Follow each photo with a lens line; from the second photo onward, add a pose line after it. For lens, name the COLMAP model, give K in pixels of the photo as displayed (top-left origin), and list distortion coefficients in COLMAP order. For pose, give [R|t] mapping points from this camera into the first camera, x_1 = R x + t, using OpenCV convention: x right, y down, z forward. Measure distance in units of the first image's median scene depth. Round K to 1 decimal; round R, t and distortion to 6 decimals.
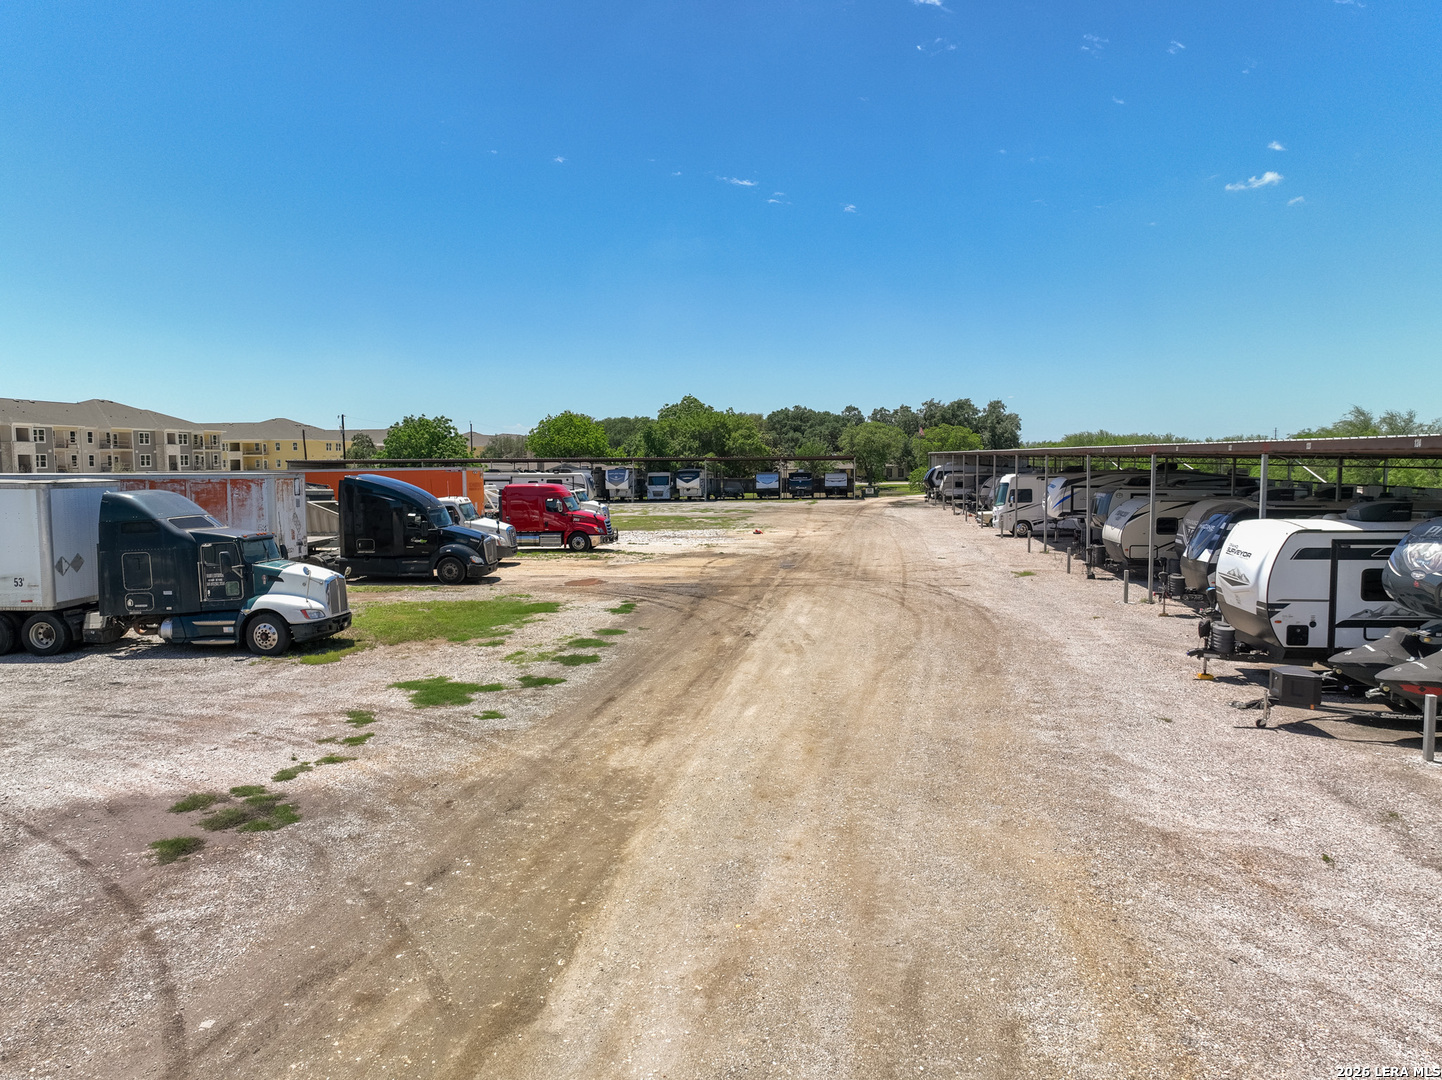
lens RADIAL K [[1013.1, 0, 721.0], [0, 1013.1, 540.0], [0, 0, 1]] dist [-0.000573, 0.023491]
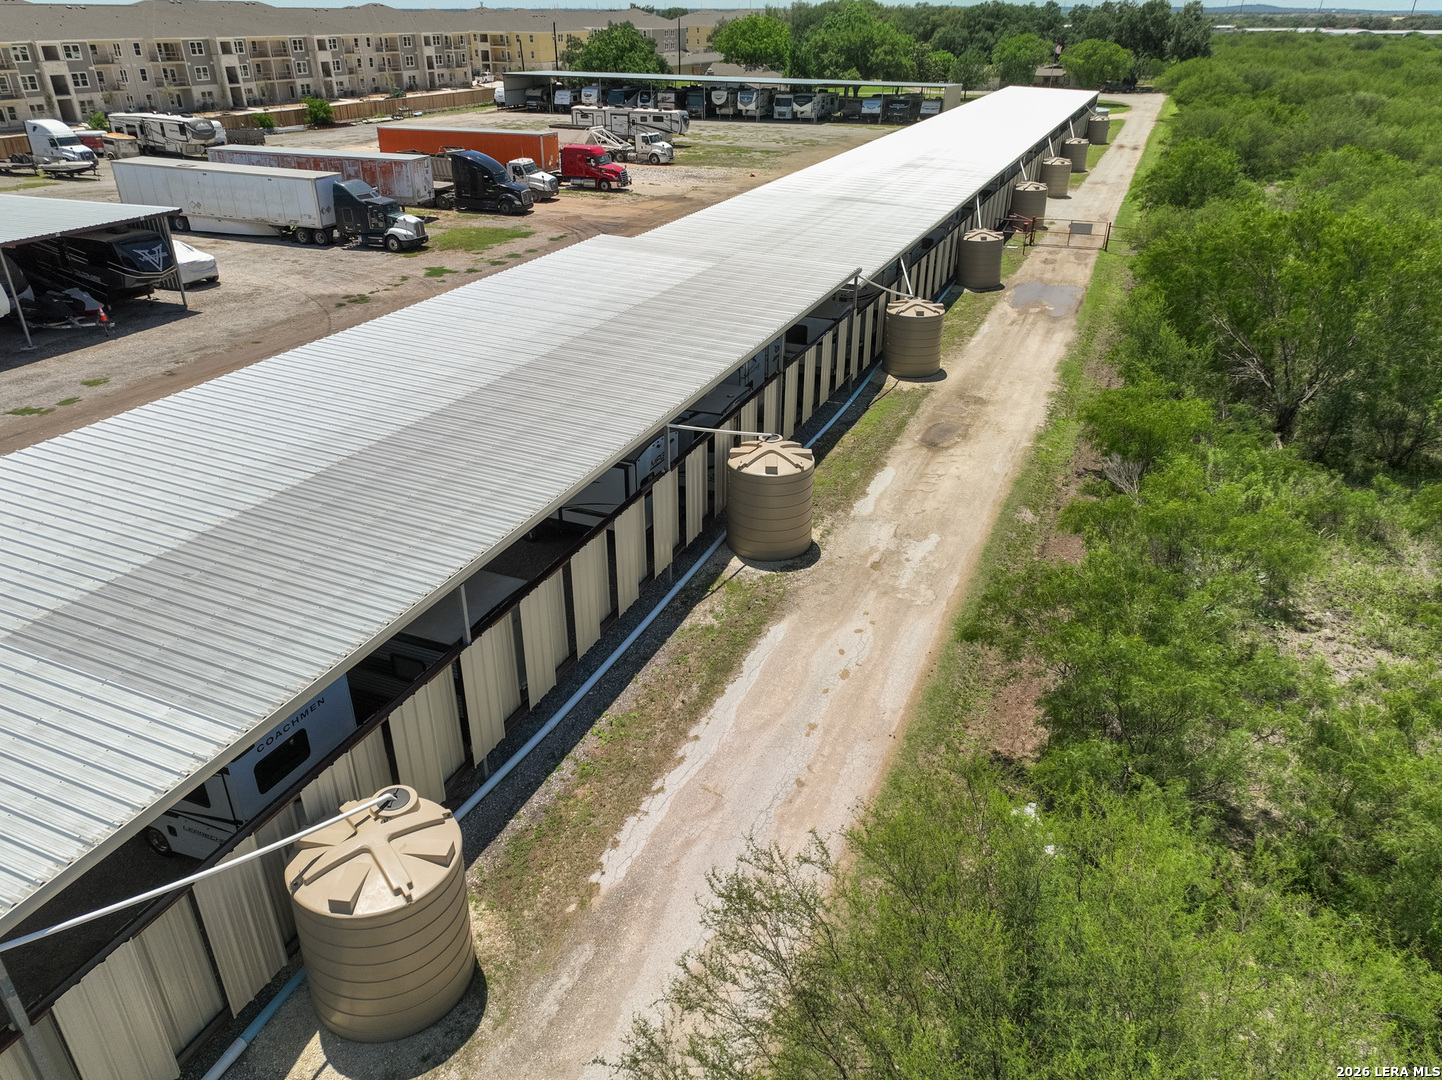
lens RADIAL K [[1013.1, 0, 721.0], [0, 1013.1, 540.0], [0, 0, 1]] dist [-0.000573, 0.023491]
pose [[0.961594, 0.139500, -0.236385, 0.539116], [-0.035602, 0.917332, 0.396528, -0.135167], [0.272159, -0.372883, 0.887067, -0.680884]]
